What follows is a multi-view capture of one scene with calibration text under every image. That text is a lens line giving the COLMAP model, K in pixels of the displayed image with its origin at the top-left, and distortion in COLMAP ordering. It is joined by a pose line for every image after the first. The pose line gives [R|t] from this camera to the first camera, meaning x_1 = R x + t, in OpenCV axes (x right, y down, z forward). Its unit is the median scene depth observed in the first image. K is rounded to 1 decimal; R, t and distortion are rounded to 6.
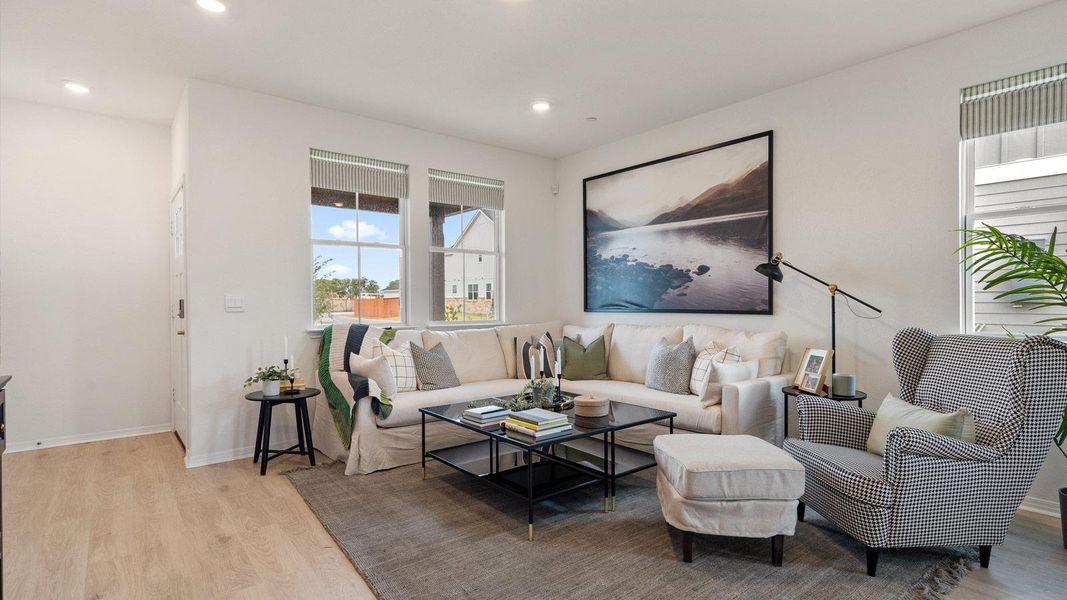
lens RADIAL K [[516.9, 0, 528.9], [0, 516.9, 306.6], [0, 0, 1]] dist [-0.001793, -0.000070]
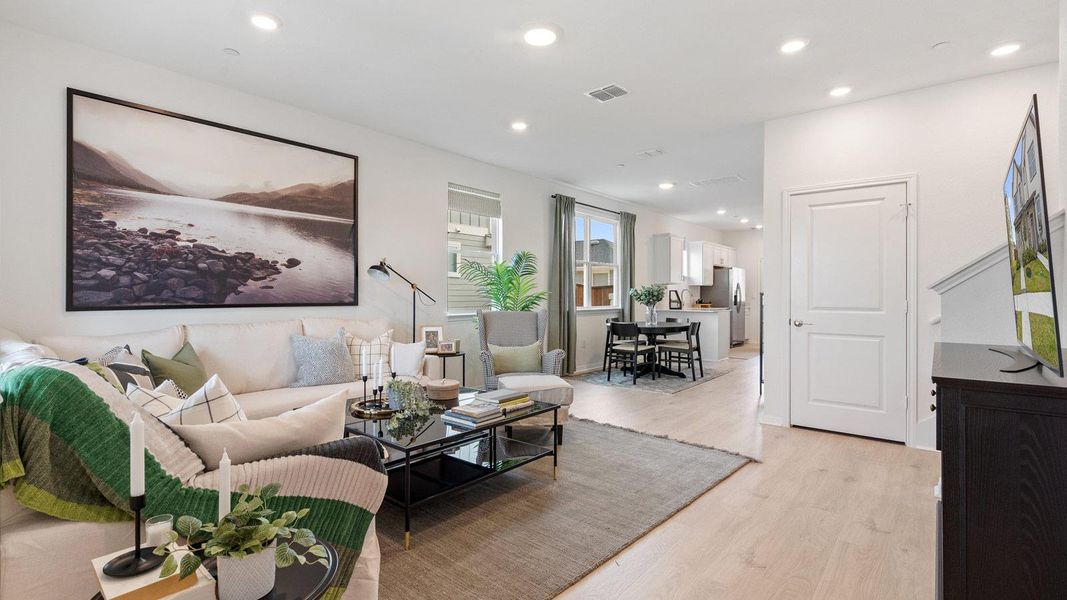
lens RADIAL K [[482.8, 0, 534.0], [0, 482.8, 289.3], [0, 0, 1]] dist [-0.001643, -0.000163]
pose [[-0.190805, 0.014184, 0.981525, -0.693351], [0.010627, 0.999867, -0.012384, -0.004287], [-0.981570, 0.008068, -0.190931, 0.755130]]
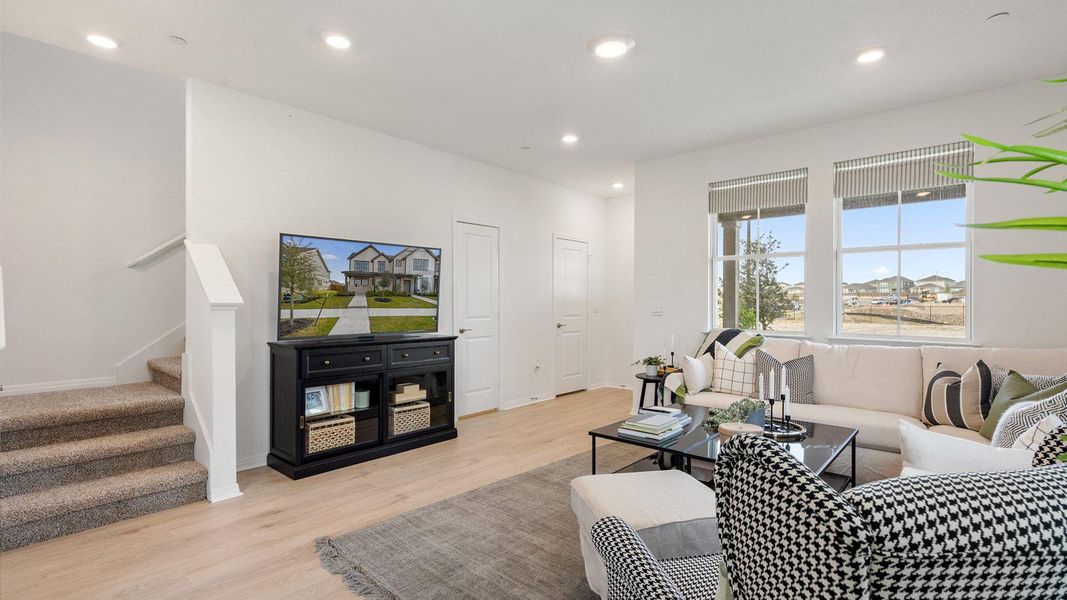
lens RADIAL K [[490.8, 0, 528.4], [0, 490.8, 304.6], [0, 0, 1]] dist [-0.000614, 0.000006]
pose [[0.161520, 0.007120, -0.986844, 0.650216], [-0.015795, 0.999865, 0.004629, -0.018286], [0.986743, 0.014839, 0.161611, 0.390040]]
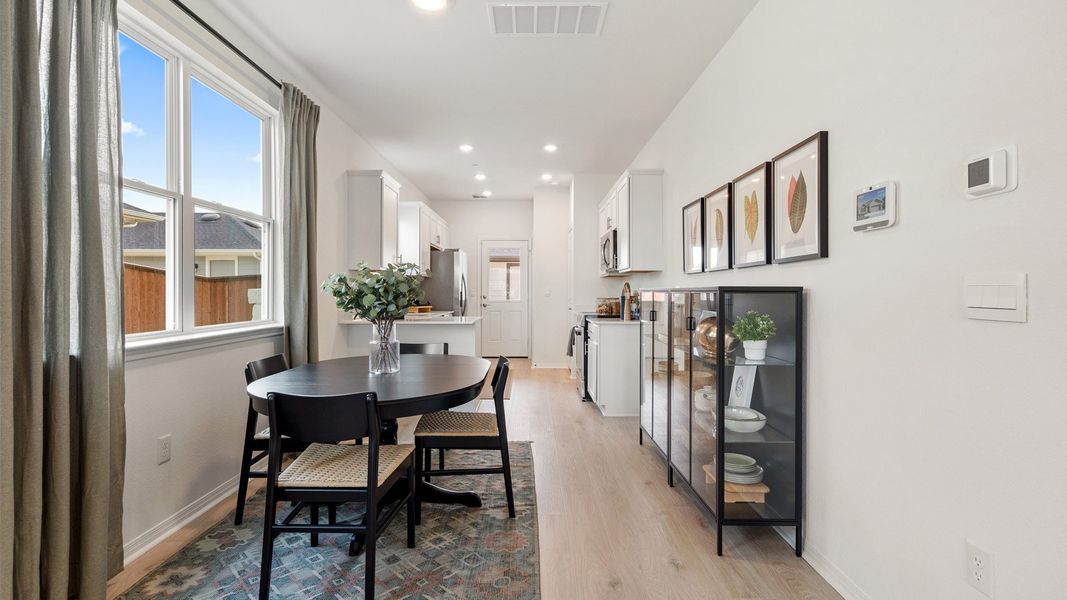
lens RADIAL K [[490.8, 0, 528.4], [0, 490.8, 304.6], [0, 0, 1]] dist [-0.000614, 0.000006]
pose [[-0.774935, -0.013314, 0.631900, 0.353983], [0.011909, 0.999293, 0.035660, -0.005747], [-0.631928, 0.035160, -0.774229, 0.398778]]
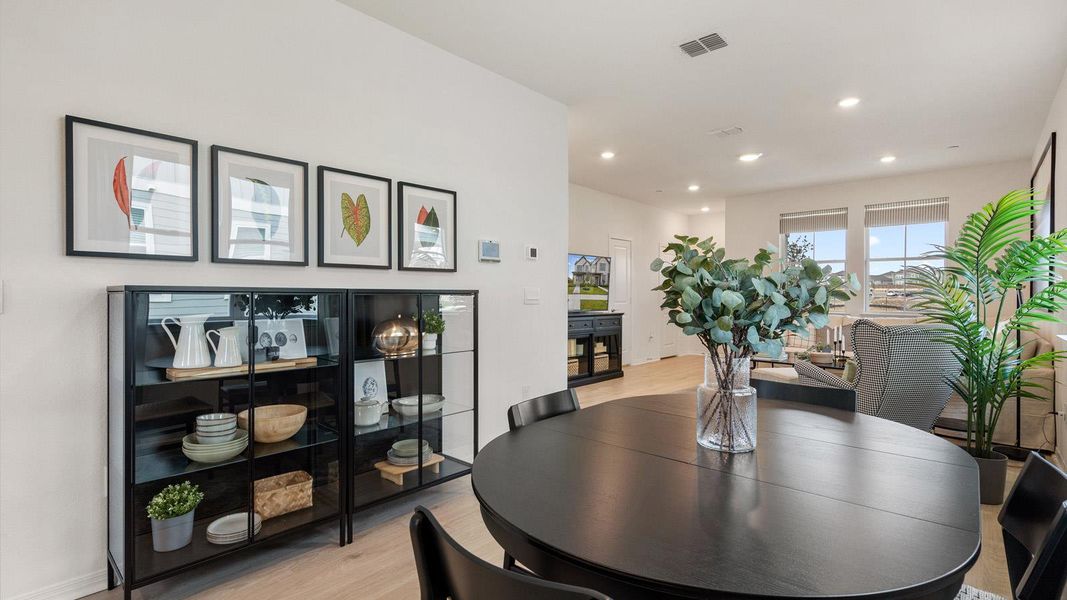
lens RADIAL K [[506.4, 0, 533.5], [0, 506.4, 300.0], [0, 0, 1]] dist [-0.000595, -0.000307]
pose [[0.162428, 0.015892, -0.986592, 1.219578], [-0.018798, 0.999739, 0.013009, -0.002416], [0.986541, 0.016433, 0.162685, -0.168596]]
